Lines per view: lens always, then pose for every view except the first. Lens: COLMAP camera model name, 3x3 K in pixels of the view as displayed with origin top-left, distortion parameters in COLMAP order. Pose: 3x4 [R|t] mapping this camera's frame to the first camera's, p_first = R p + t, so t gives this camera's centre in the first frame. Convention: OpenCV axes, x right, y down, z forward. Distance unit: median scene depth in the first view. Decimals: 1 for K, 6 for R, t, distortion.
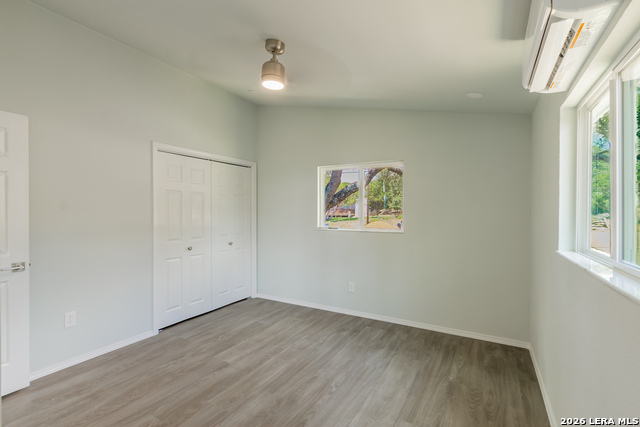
lens RADIAL K [[303.3, 0, 320.1], [0, 303.3, 213.8], [0, 0, 1]] dist [-0.001761, -0.000392]
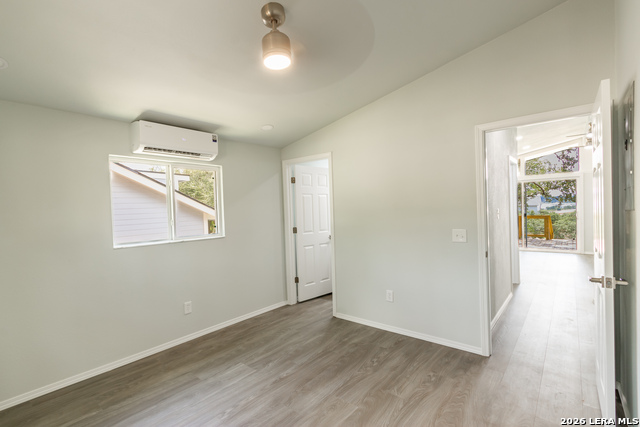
lens RADIAL K [[303.3, 0, 321.3], [0, 303.3, 215.5], [0, 0, 1]] dist [-0.001761, -0.000392]
pose [[-0.984254, 0.024850, 0.175007, -0.435526], [0.030263, 0.999140, 0.028328, -0.042117], [-0.174152, 0.033178, -0.984160, 1.951746]]
